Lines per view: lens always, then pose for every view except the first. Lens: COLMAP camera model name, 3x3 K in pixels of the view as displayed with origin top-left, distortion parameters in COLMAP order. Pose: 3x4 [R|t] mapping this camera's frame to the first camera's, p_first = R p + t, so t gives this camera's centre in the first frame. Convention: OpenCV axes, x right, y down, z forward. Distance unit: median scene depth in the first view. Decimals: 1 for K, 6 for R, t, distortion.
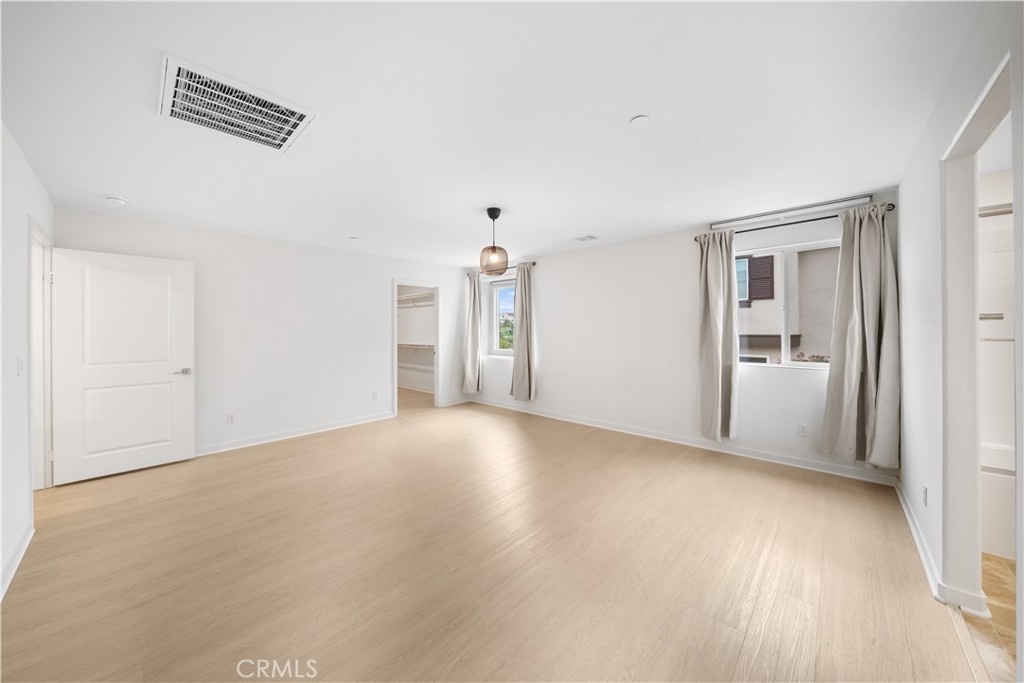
lens RADIAL K [[346.3, 0, 512.0], [0, 346.3, 341.5], [0, 0, 1]] dist [-0.009074, -0.000042]
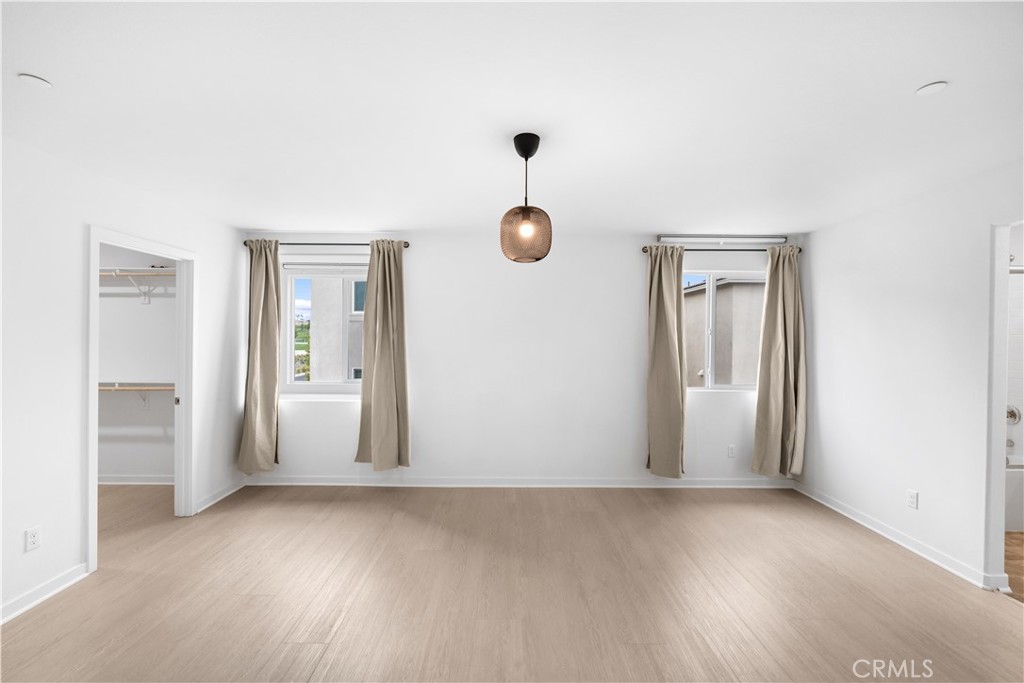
lens RADIAL K [[440.4, 0, 512.0], [0, 440.4, 341.5], [0, 0, 1]] dist [-0.009931, -0.000180]
pose [[0.740741, 0.019973, 0.671494, -0.333015], [0.011255, 0.999049, -0.042132, -0.014867], [-0.671697, 0.038766, 0.739811, 0.298750]]
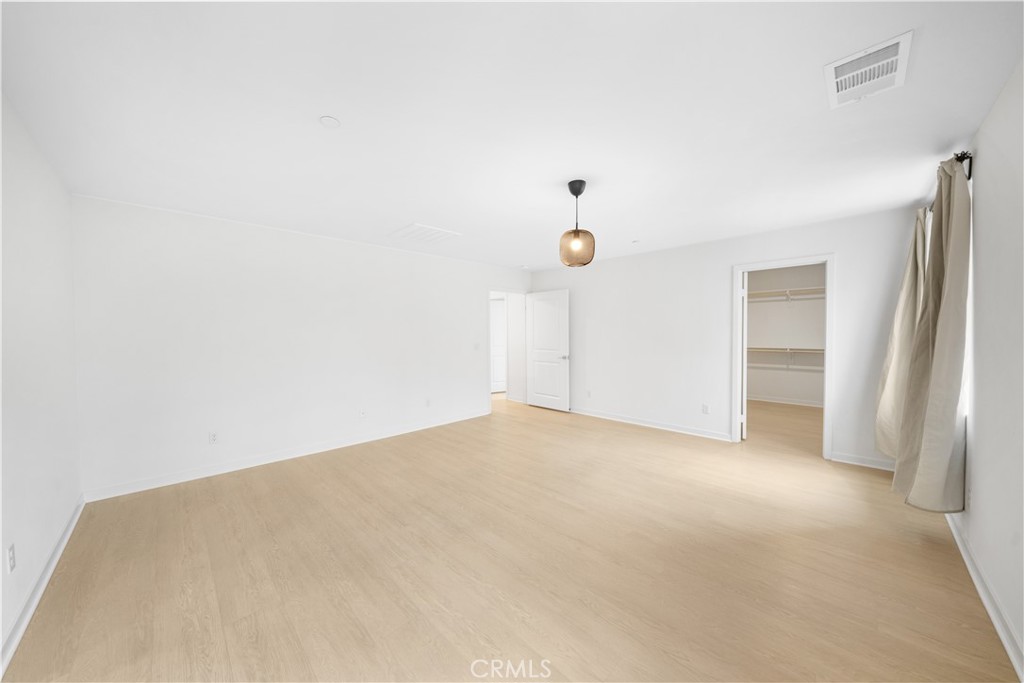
lens RADIAL K [[346.3, 0, 512.0], [0, 346.3, 341.5], [0, 0, 1]] dist [-0.009074, -0.000042]
pose [[-0.037025, 0.024677, -0.999010, 0.468423], [-0.029991, 0.999217, 0.025793, -0.015786], [0.998864, 0.030917, -0.036256, 0.537574]]
